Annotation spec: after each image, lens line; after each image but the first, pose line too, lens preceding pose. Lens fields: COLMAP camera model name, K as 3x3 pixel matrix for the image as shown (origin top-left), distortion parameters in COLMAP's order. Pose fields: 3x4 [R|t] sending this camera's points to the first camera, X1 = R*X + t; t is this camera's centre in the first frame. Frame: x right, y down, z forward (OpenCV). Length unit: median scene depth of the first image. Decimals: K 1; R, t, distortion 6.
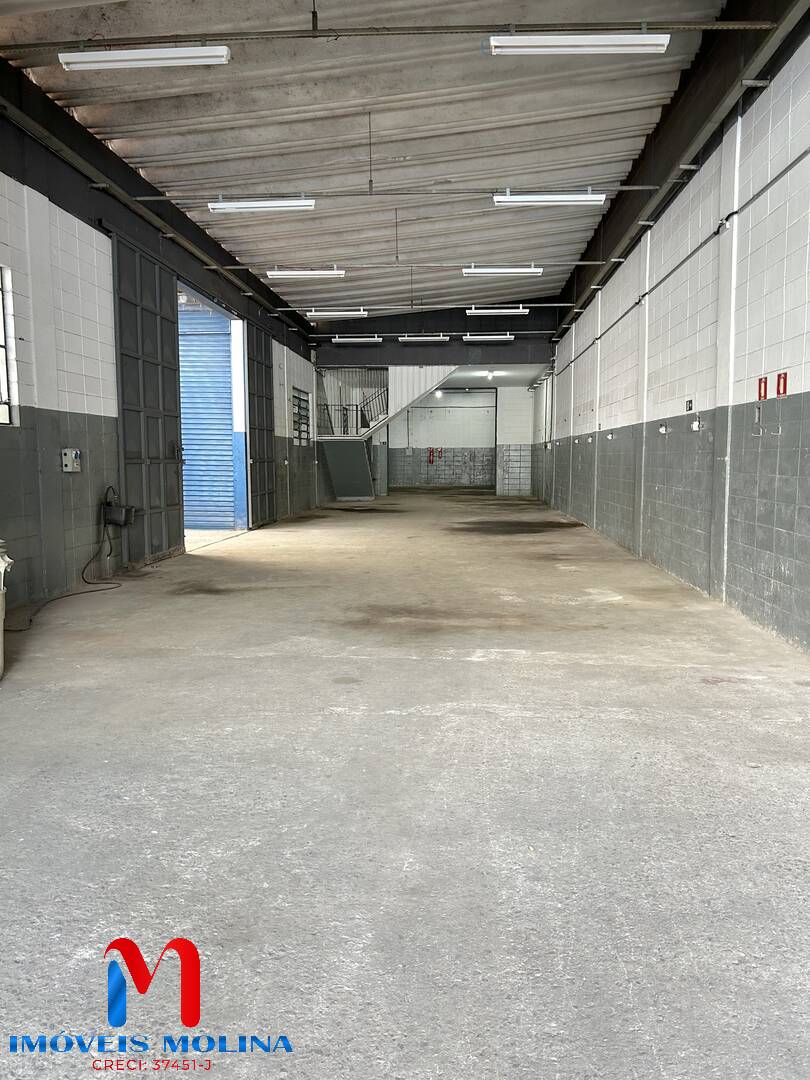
lens RADIAL K [[809.1, 0, 413.7], [0, 809.1, 545.0], [0, 0, 1]] dist [0.049226, -0.076575]
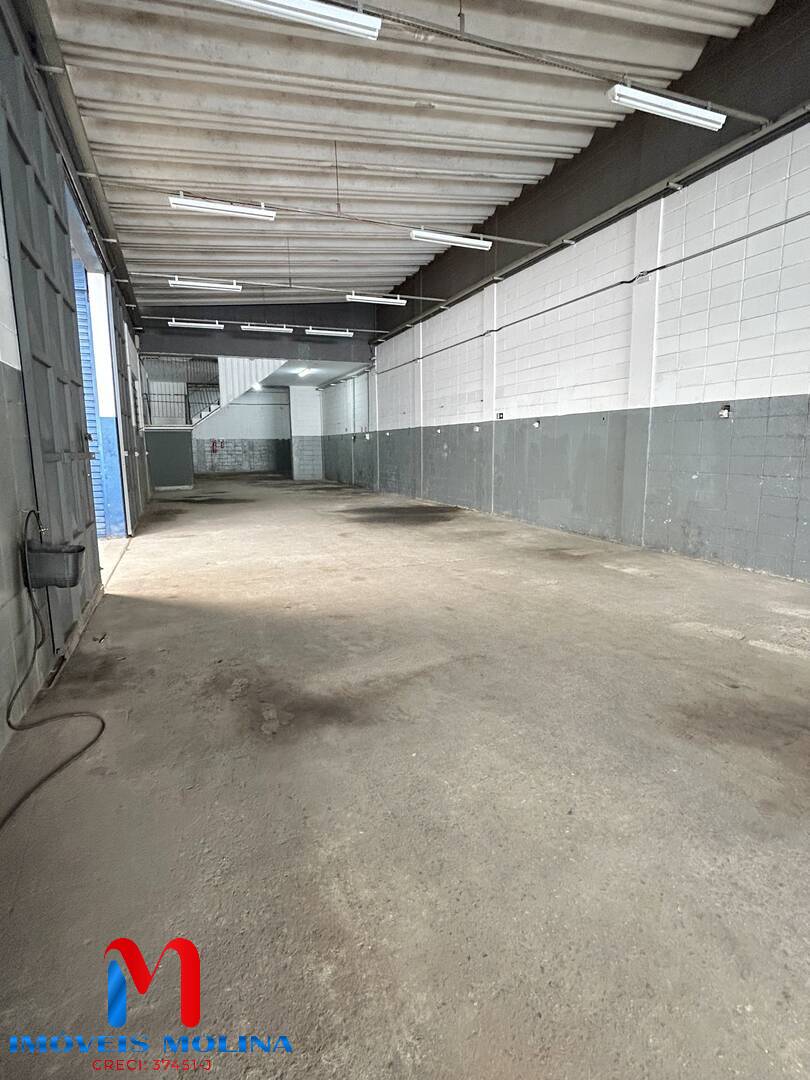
lens RADIAL K [[565.5, 0, 403.9], [0, 565.5, 538.5], [0, 0, 1]] dist [-0.000996, 0.000765]
pose [[0.905935, -0.076120, 0.416518, -0.201970], [0.054142, 0.996458, 0.064345, -0.042050], [-0.419941, -0.035741, 0.906847, 0.387269]]
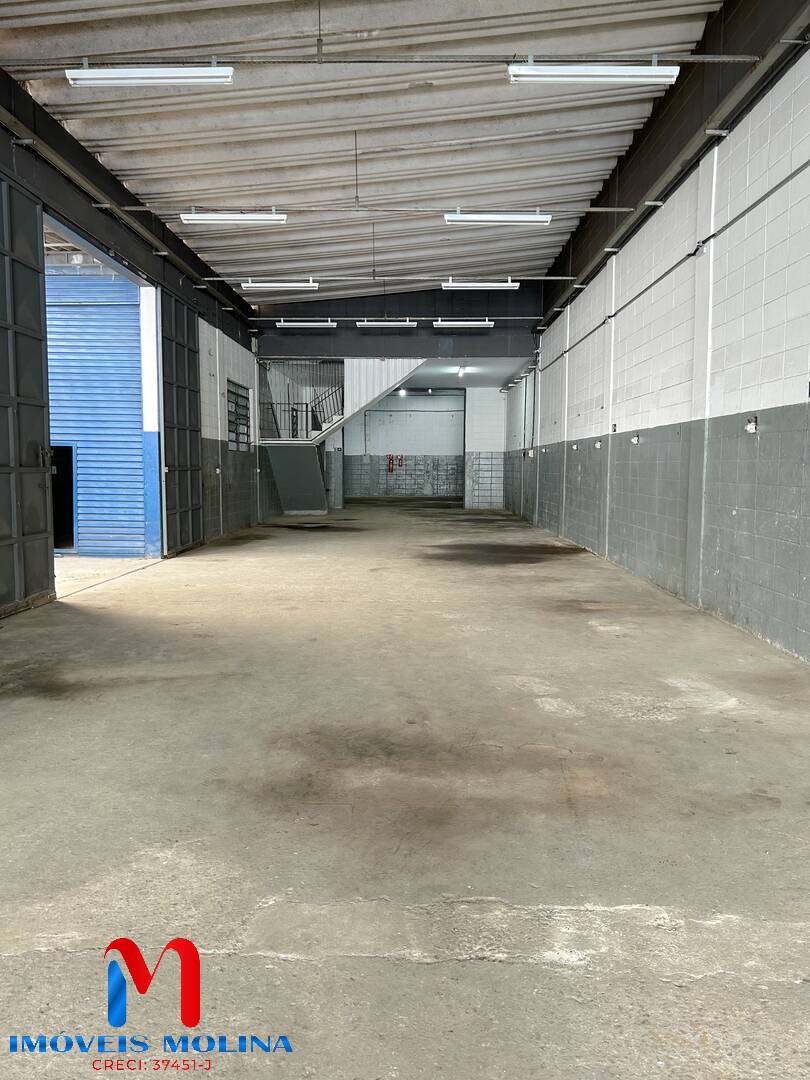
lens RADIAL K [[809.2, 0, 405.0], [0, 809.2, 540.0], [0, 0, 1]] dist [0.058196, -0.074651]
pose [[0.998960, 0.000758, 0.045587, -0.009096], [-0.000027, 0.999871, -0.016033, -0.025110], [-0.045594, 0.016016, 0.998832, 0.228405]]
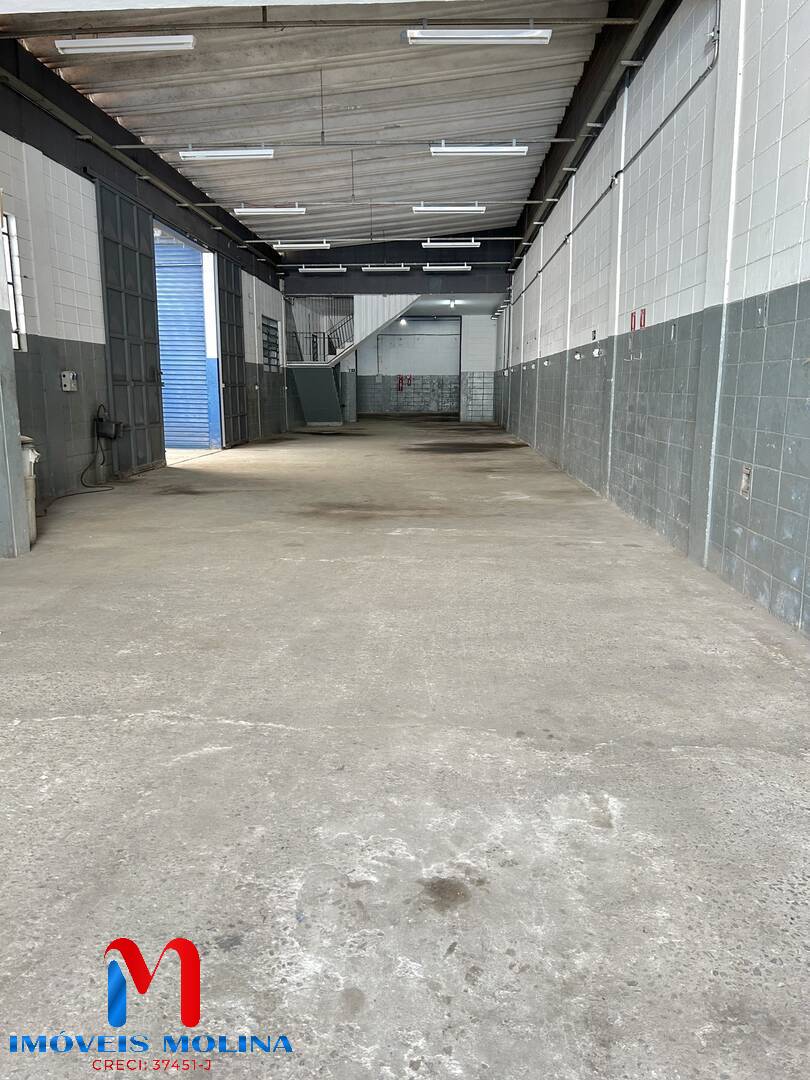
lens RADIAL K [[809.7, 0, 399.6], [0, 809.7, 551.4], [0, 0, 1]] dist [0.043670, -0.062843]
pose [[0.999960, -0.000030, 0.008943, 0.028715], [-0.000796, 0.995725, 0.092359, 0.019065], [-0.008907, -0.092363, 0.995686, -0.120468]]
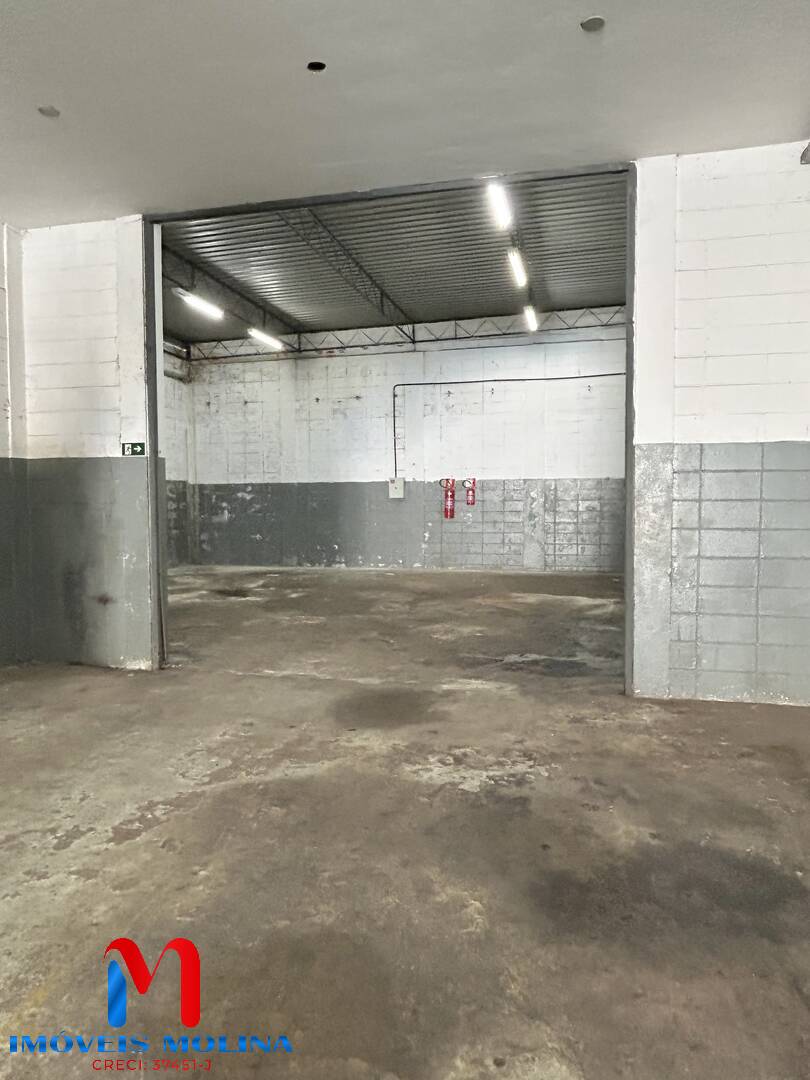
lens RADIAL K [[691.1, 0, 405.0], [0, 691.1, 540.0], [0, 0, 1]] dist [0.001189, 0.000046]
pose [[0.984831, 0.002219, -0.173501, 0.155951], [-0.010894, 0.998736, -0.049061, -0.183583], [0.173173, 0.050207, 0.983611, 1.655093]]
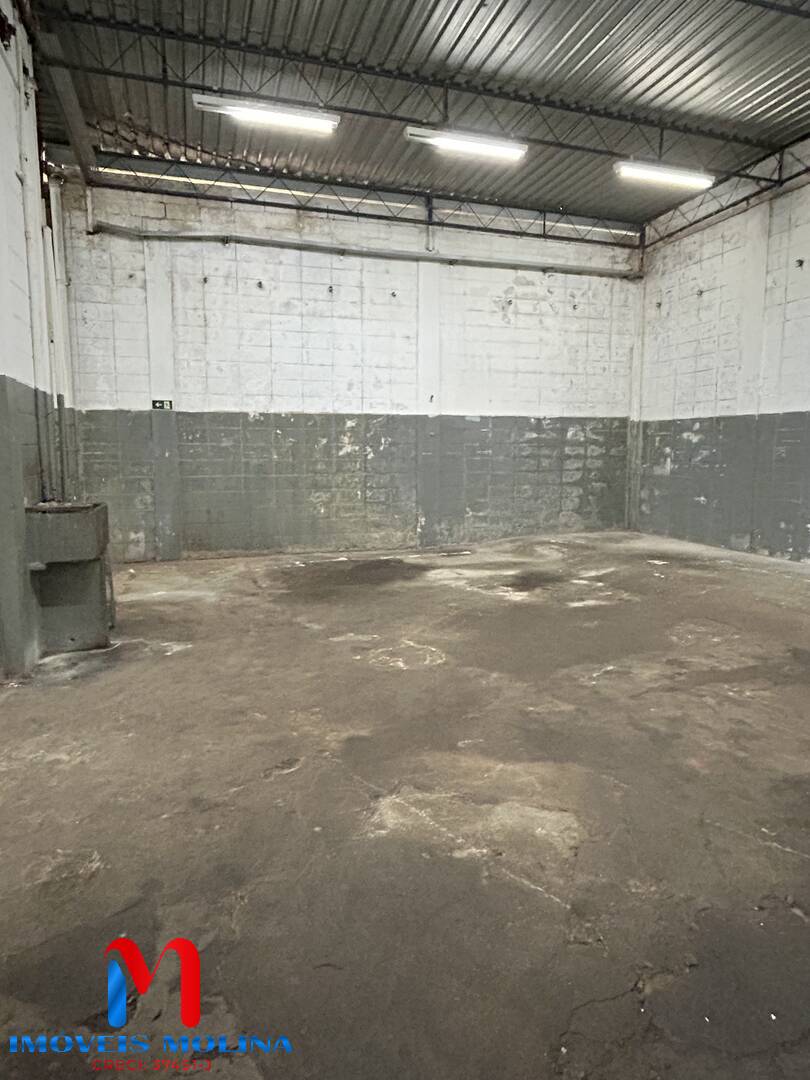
lens RADIAL K [[660.5, 0, 405.0], [0, 660.5, 540.0], [0, 0, 1]] dist [-0.023169, 0.001071]
pose [[0.373443, 0.125044, -0.919187, 0.194528], [-0.092555, 0.990952, 0.097204, -0.203898], [0.923024, 0.048775, 0.381637, 1.844507]]
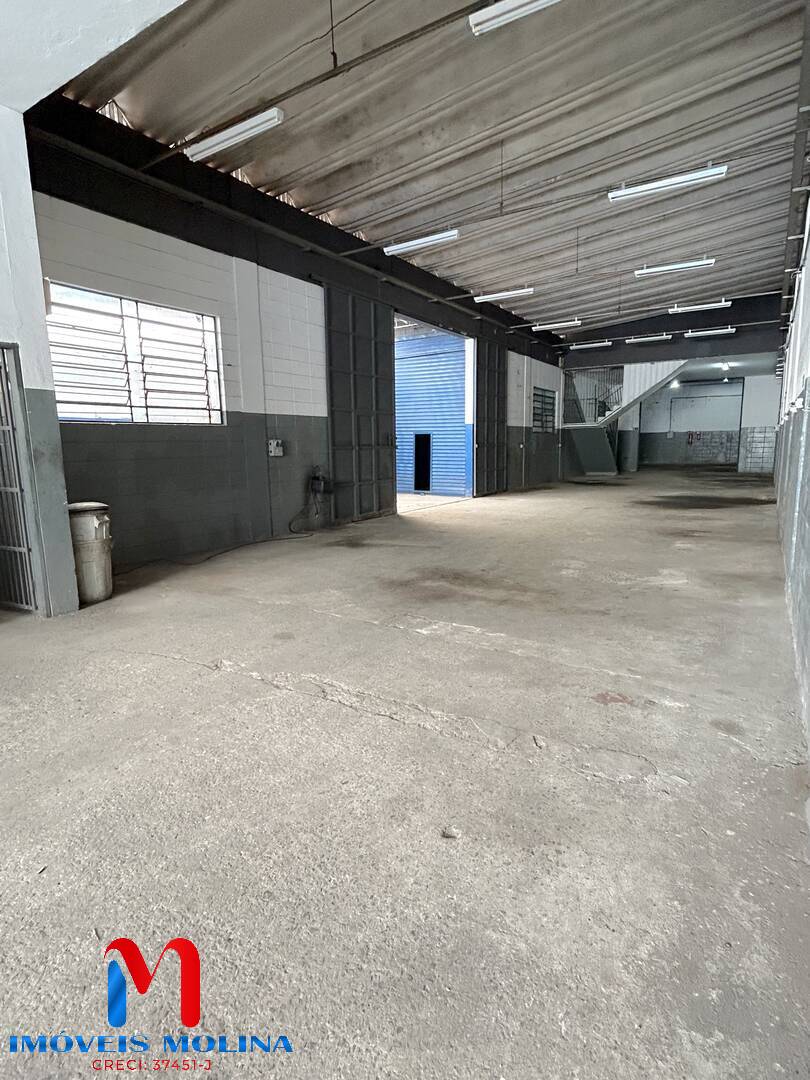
lens RADIAL K [[565.5, 0, 403.9], [0, 565.5, 538.5], [0, 0, 1]] dist [-0.000996, 0.000765]
pose [[0.874876, 0.066825, -0.479714, 0.159438], [-0.037289, 0.996790, 0.070850, -0.013498], [0.482909, -0.044097, 0.874560, 0.130794]]
